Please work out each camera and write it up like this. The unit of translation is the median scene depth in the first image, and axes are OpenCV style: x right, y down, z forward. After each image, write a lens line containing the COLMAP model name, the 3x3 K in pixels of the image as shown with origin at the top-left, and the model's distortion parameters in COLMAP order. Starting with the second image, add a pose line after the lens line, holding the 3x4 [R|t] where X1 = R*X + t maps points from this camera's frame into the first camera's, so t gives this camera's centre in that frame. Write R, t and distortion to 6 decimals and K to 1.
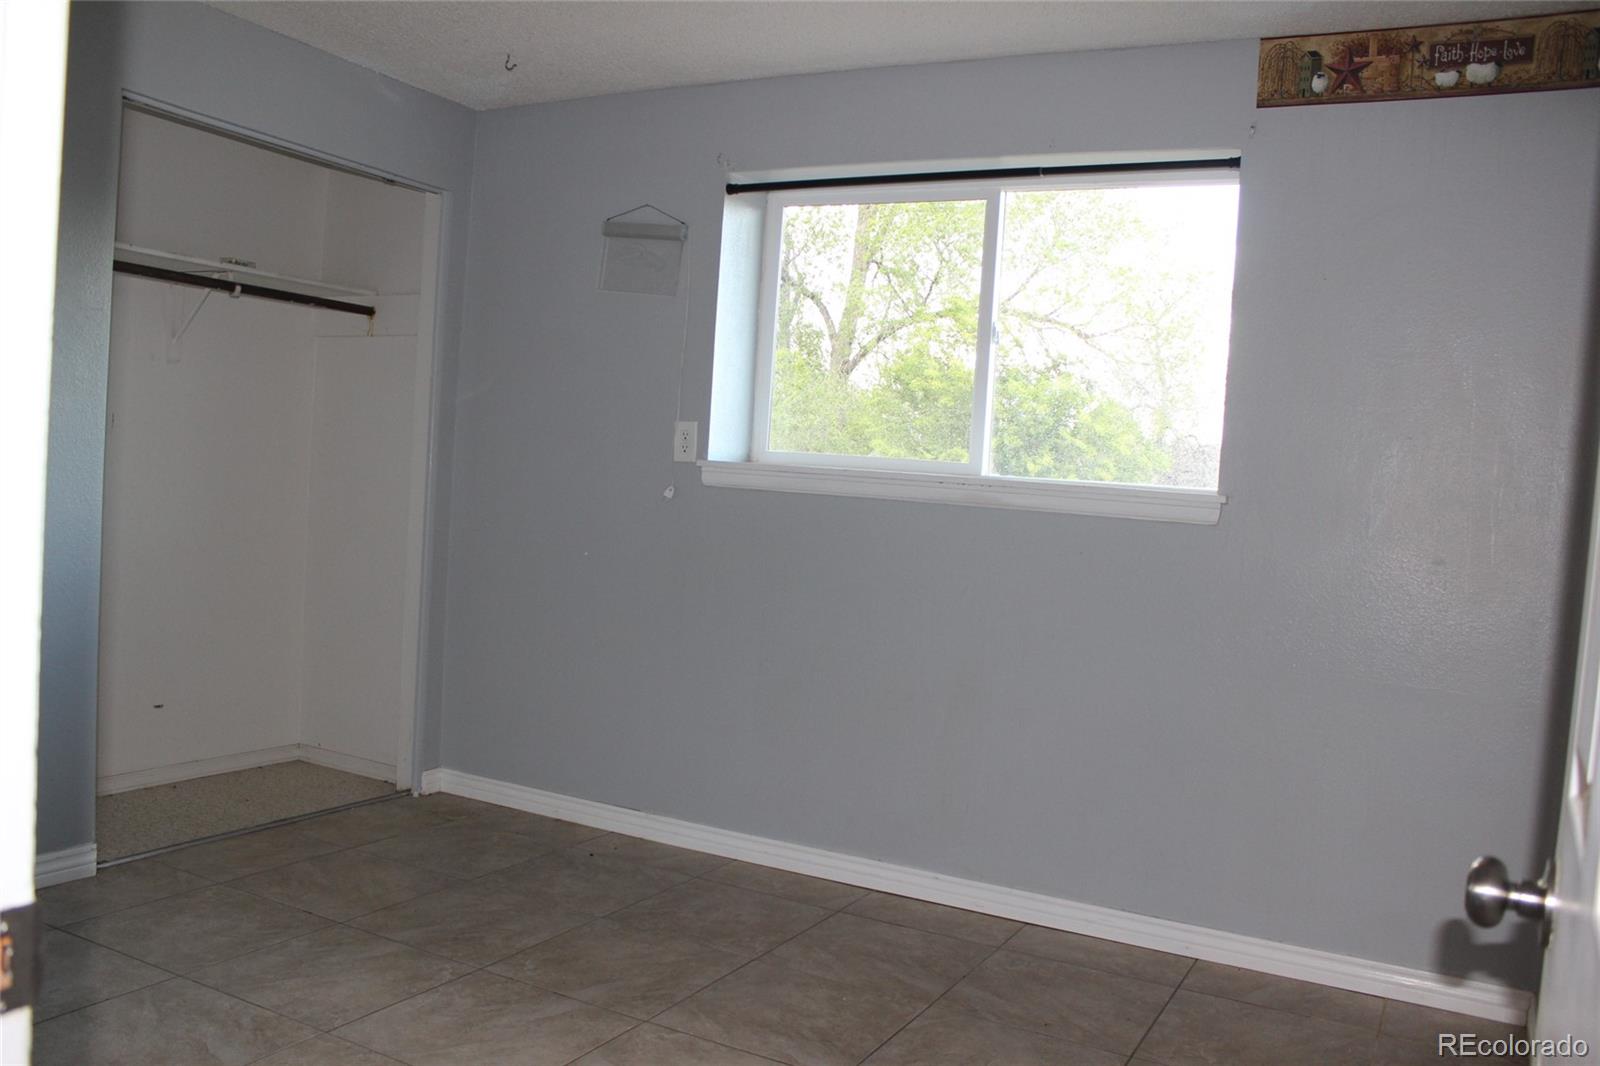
lens RADIAL K [[1305.7, 0, 791.9], [0, 1305.7, 548.8], [0, 0, 1]] dist [-0.172676, 0.144881]
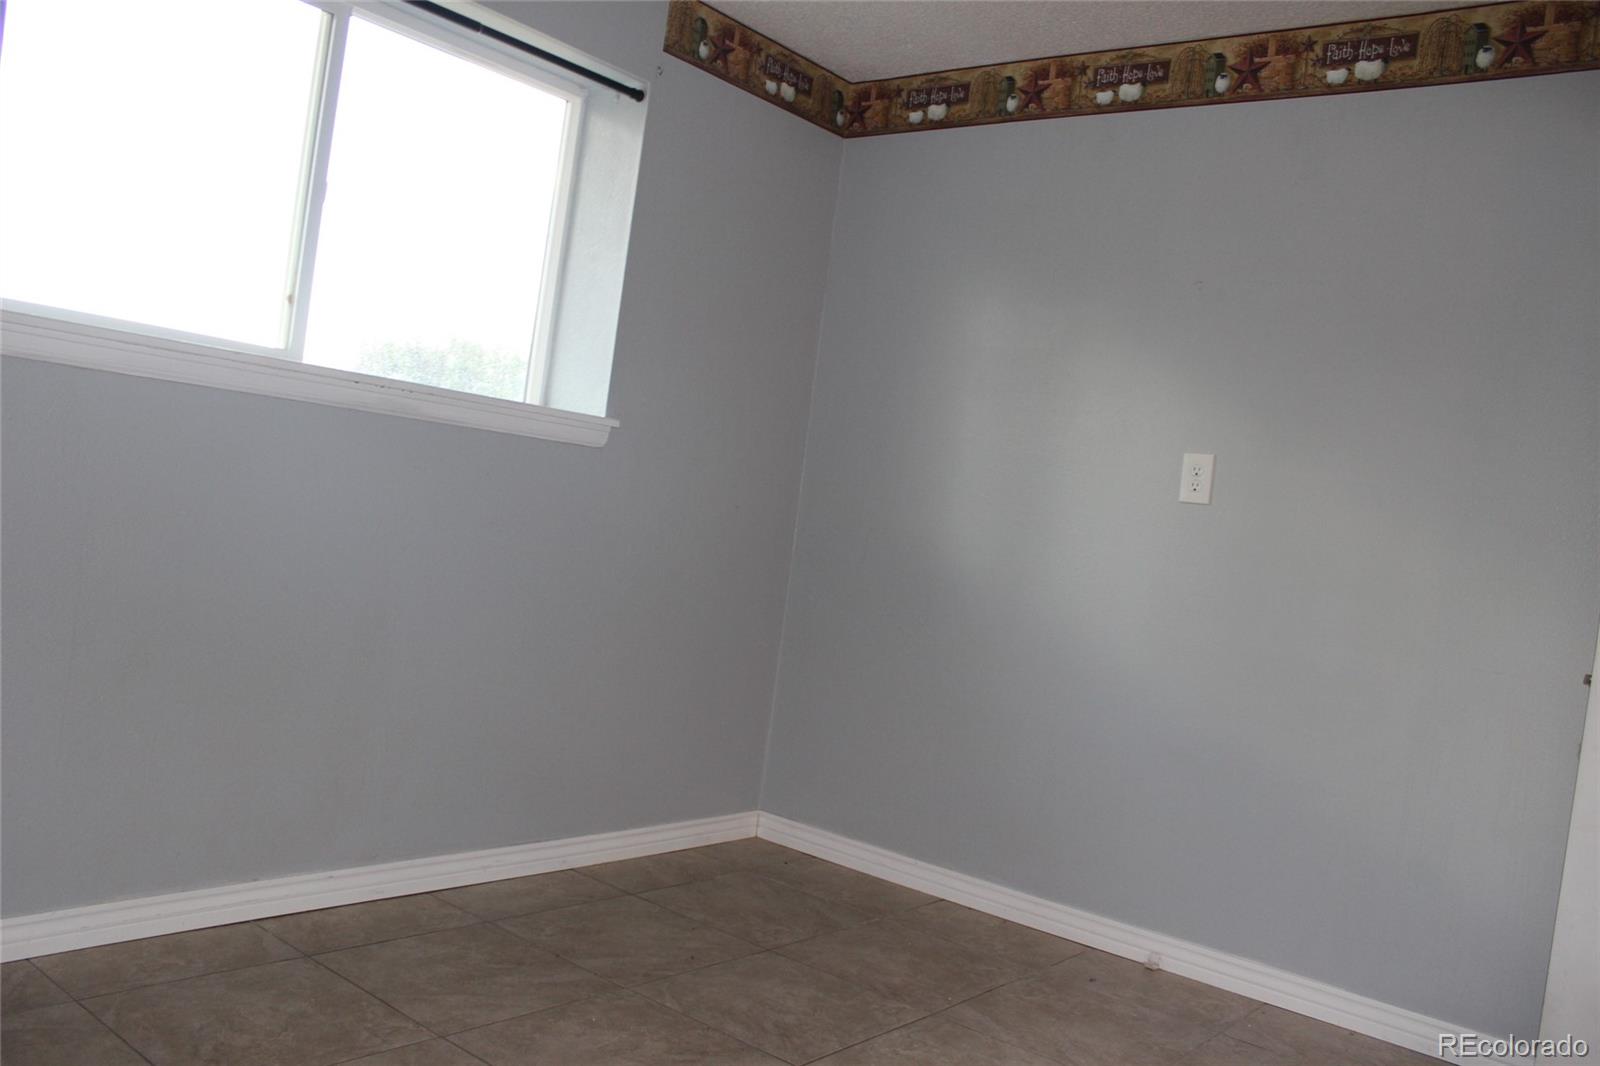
lens RADIAL K [[1305.7, 0, 791.9], [0, 1305.7, 548.8], [0, 0, 1]] dist [-0.172676, 0.144881]
pose [[0.196601, -0.072411, 0.977806, -0.670493], [-0.057471, 0.994703, 0.085218, -0.035952], [-0.978798, -0.072949, 0.191399, 0.663420]]
